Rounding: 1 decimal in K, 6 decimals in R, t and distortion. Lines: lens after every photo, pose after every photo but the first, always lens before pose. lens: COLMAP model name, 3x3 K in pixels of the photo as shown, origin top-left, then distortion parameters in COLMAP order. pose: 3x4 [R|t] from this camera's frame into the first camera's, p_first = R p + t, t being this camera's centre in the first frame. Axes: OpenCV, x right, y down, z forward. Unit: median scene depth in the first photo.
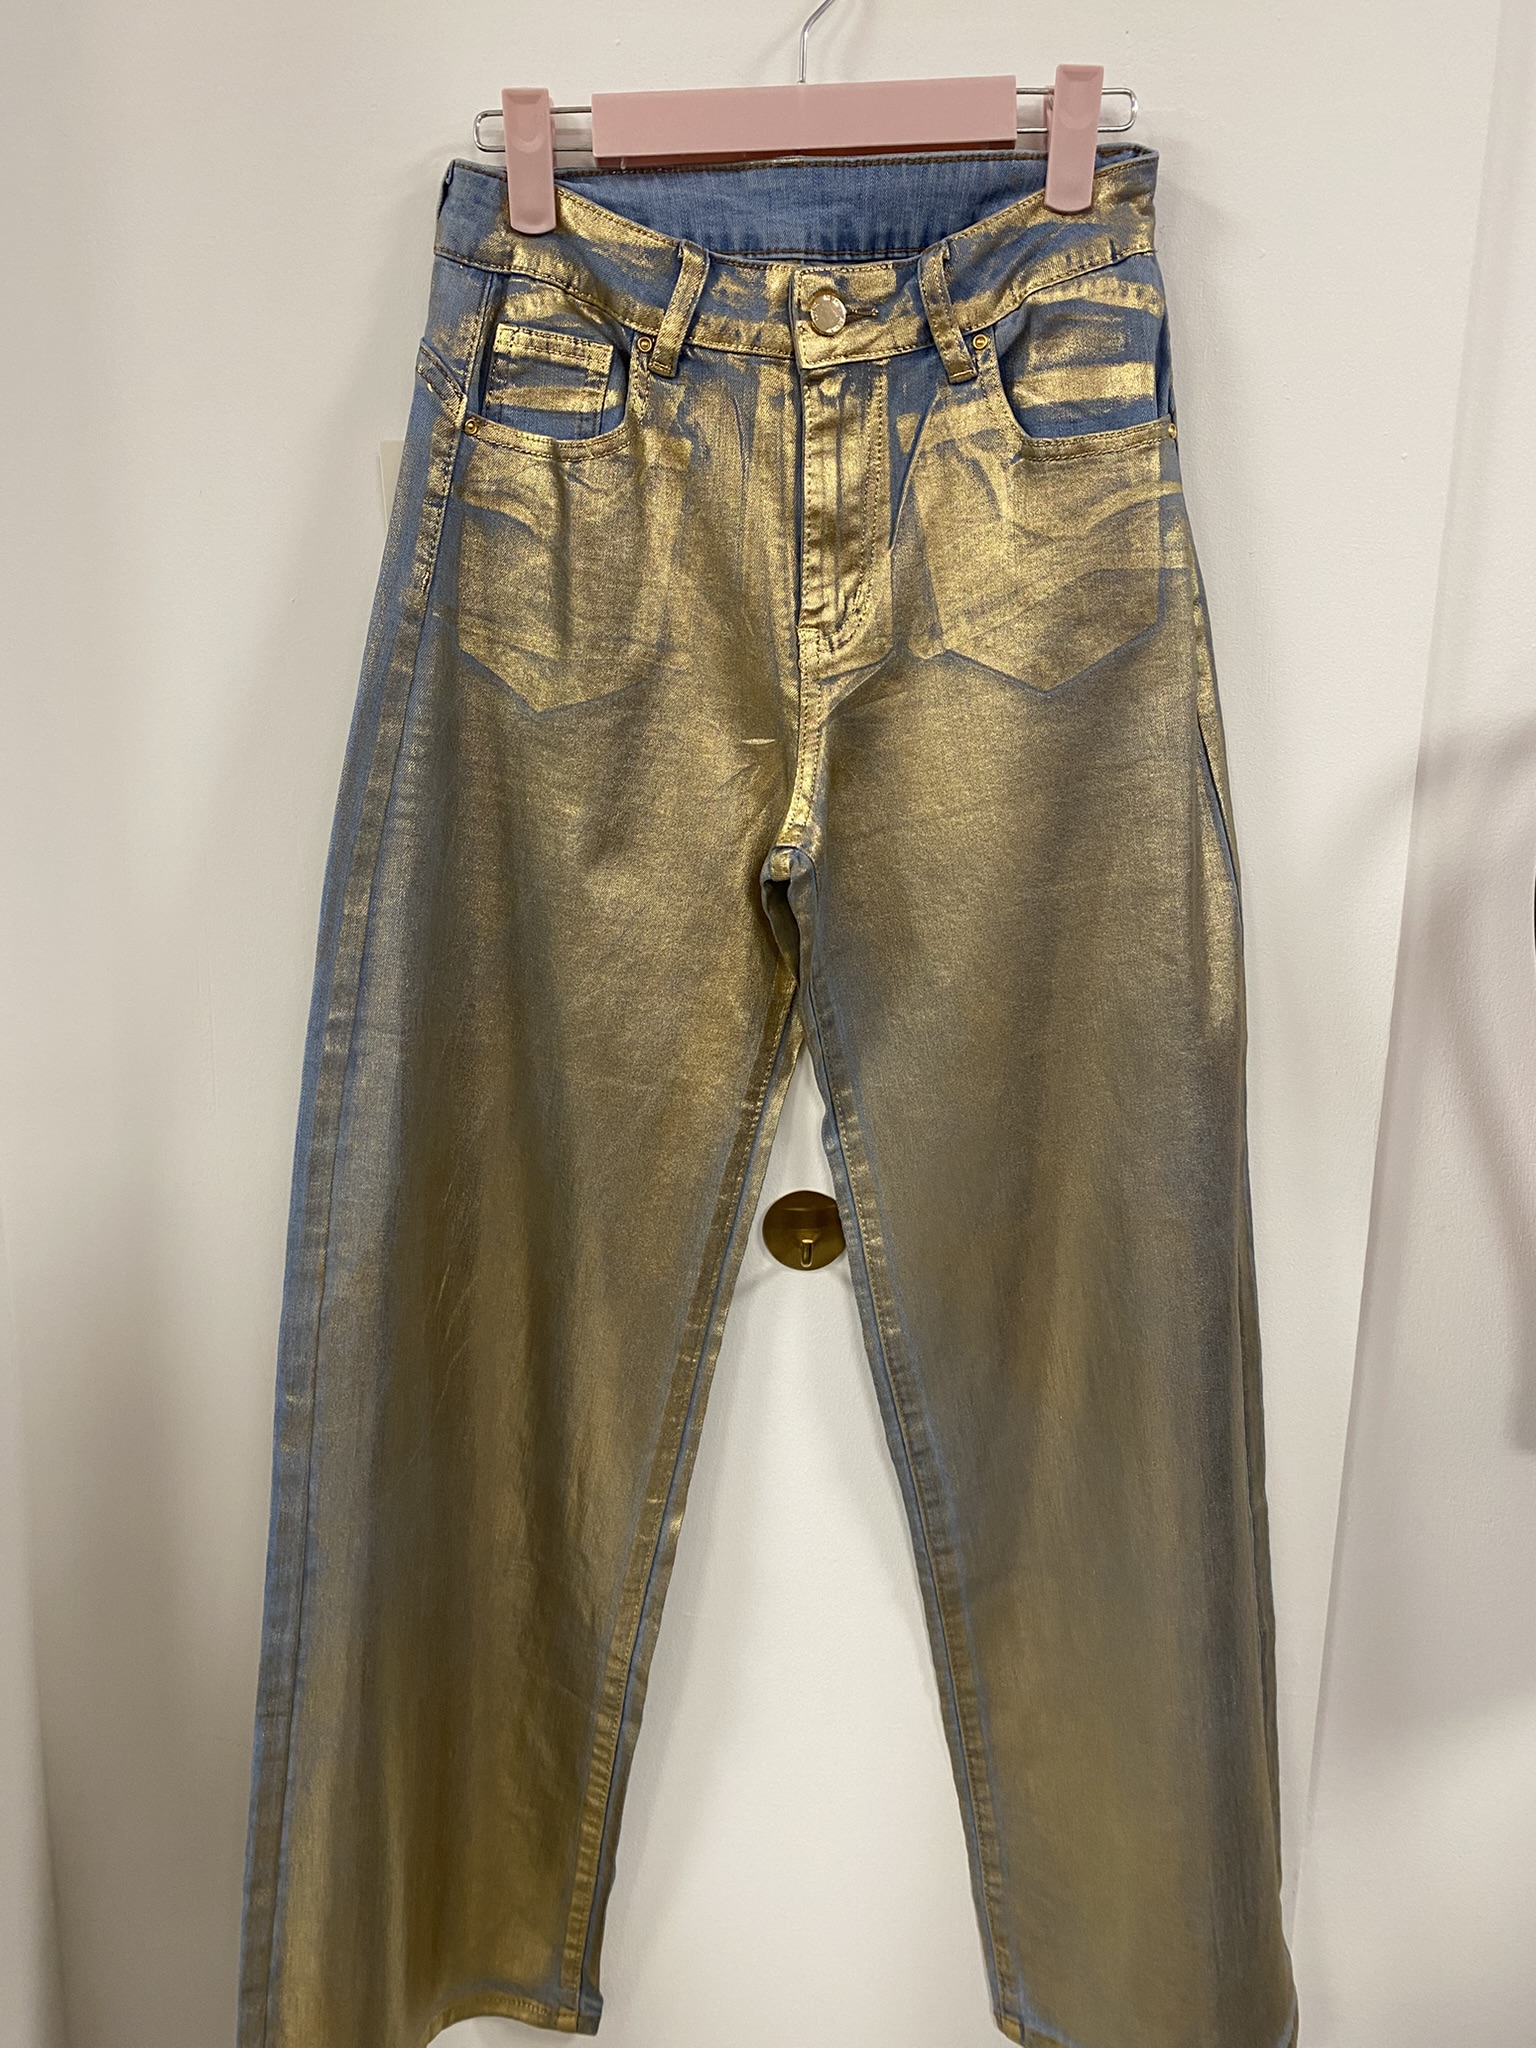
lens RADIAL K [[1683.8, 0, 807.7], [0, 1683.8, 1067.1], [0, 0, 1]] dist [0.010820, -0.000406]
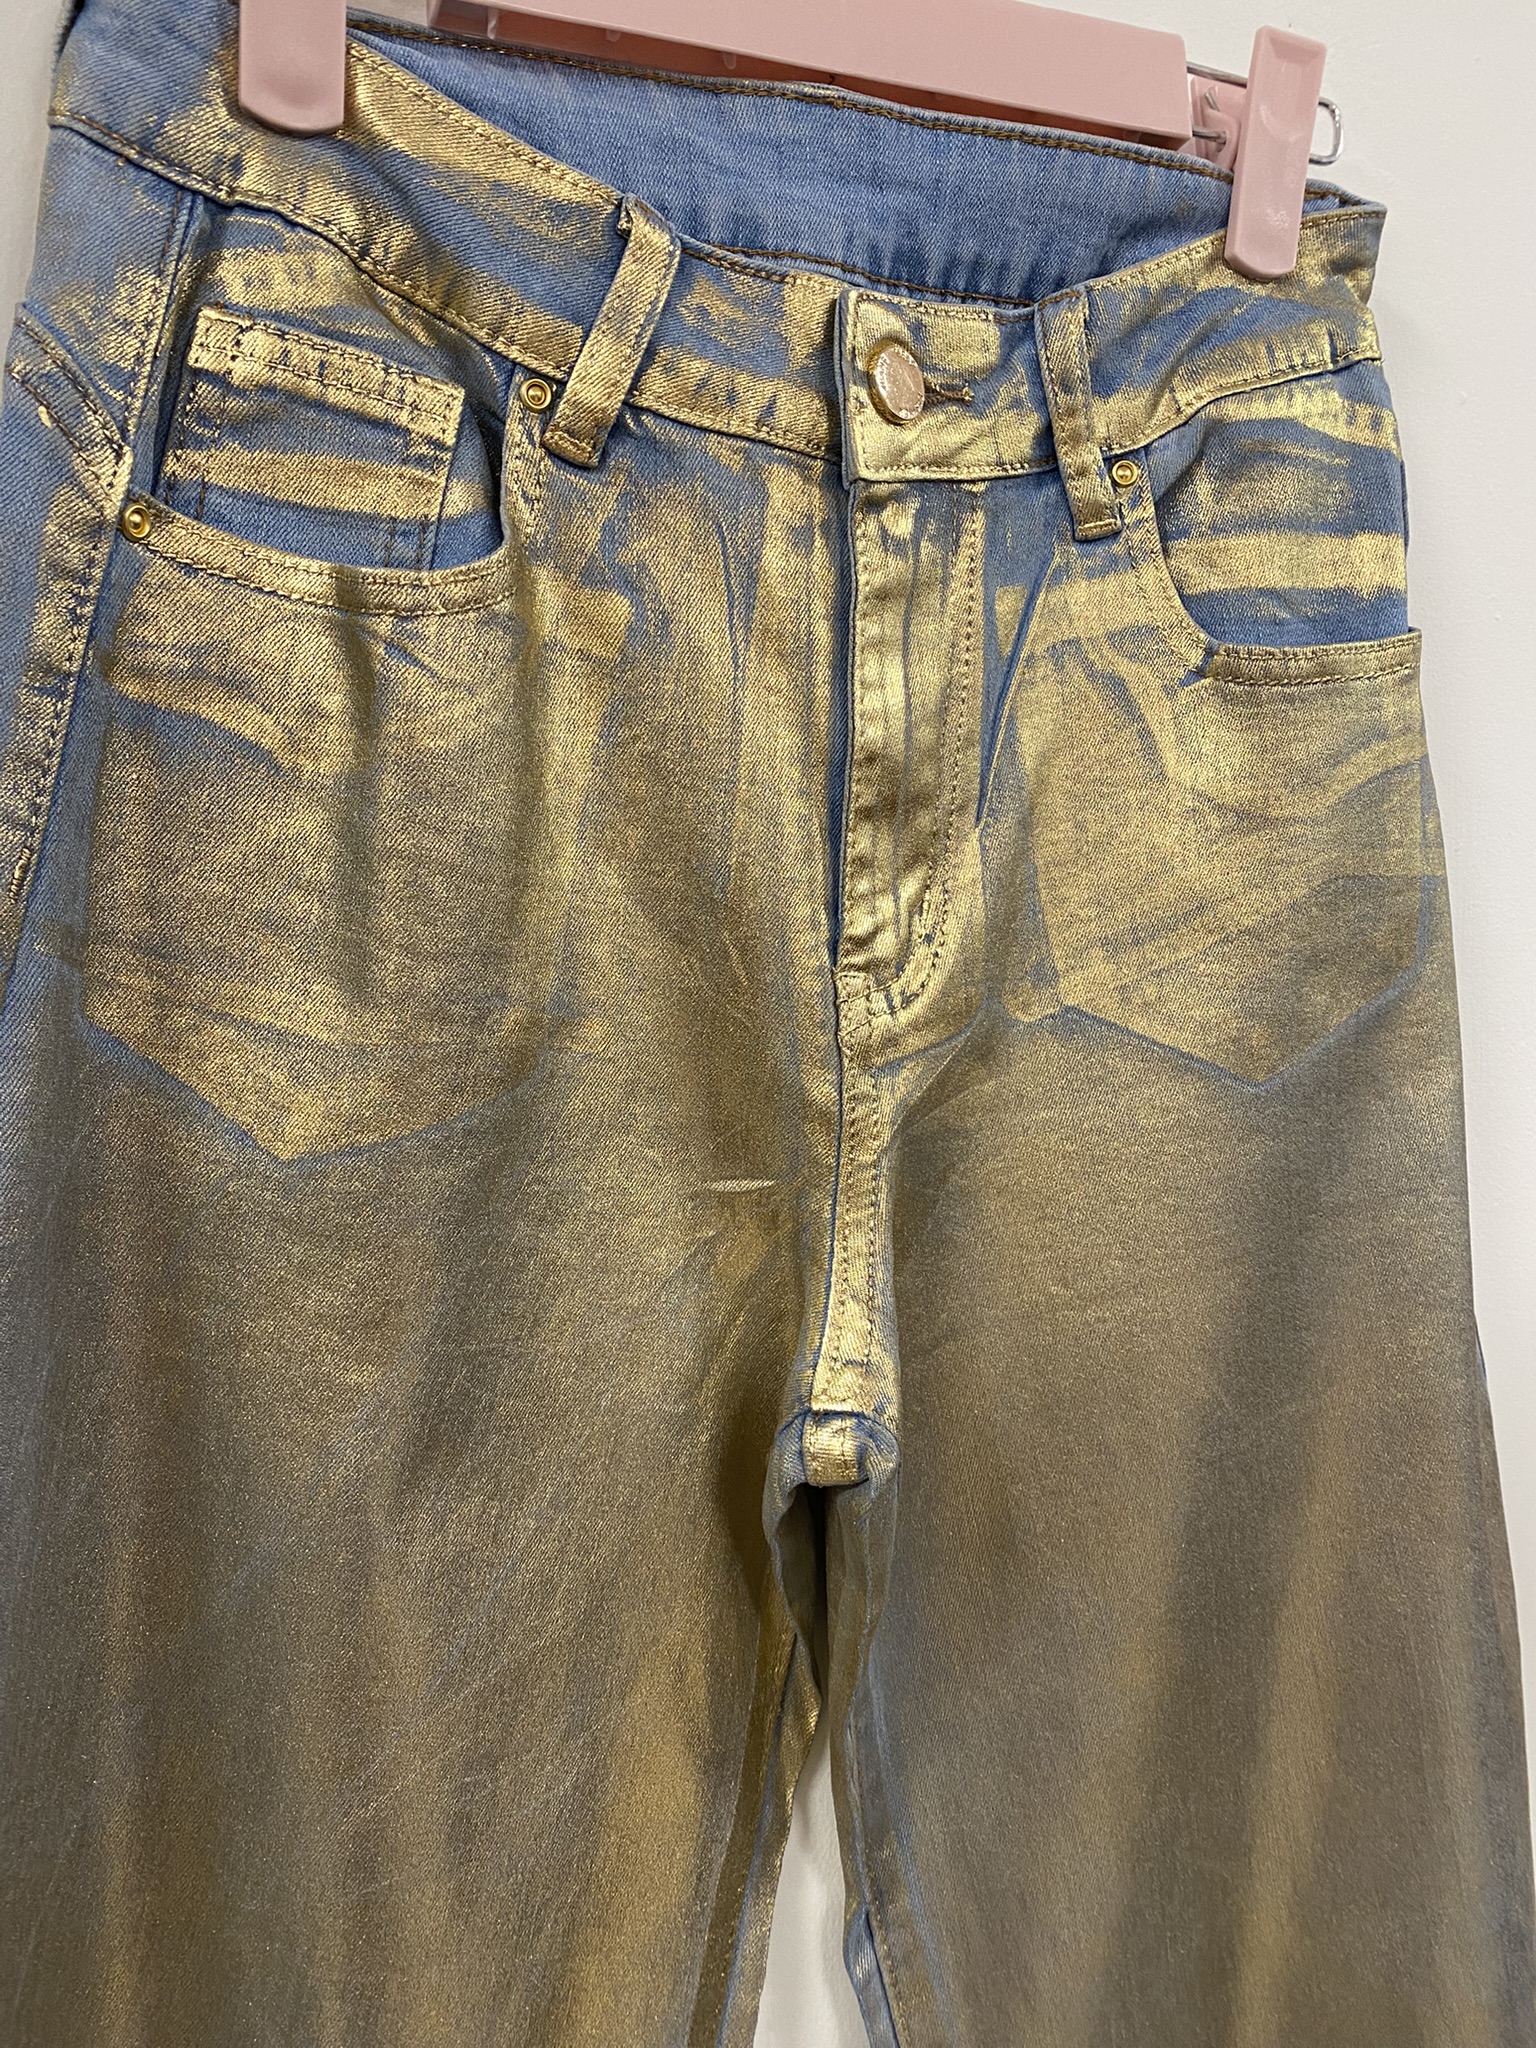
lens RADIAL K [[1555.2, 0, 768.0], [0, 1555.2, 1024.0], [0, 0, 1]] dist [0.013872, -0.014812]
pose [[0.920153, -0.019787, 0.391059, -0.211367], [0.075982, 0.988761, -0.128755, -0.191956], [-0.384117, 0.148188, 0.911315, 0.601790]]
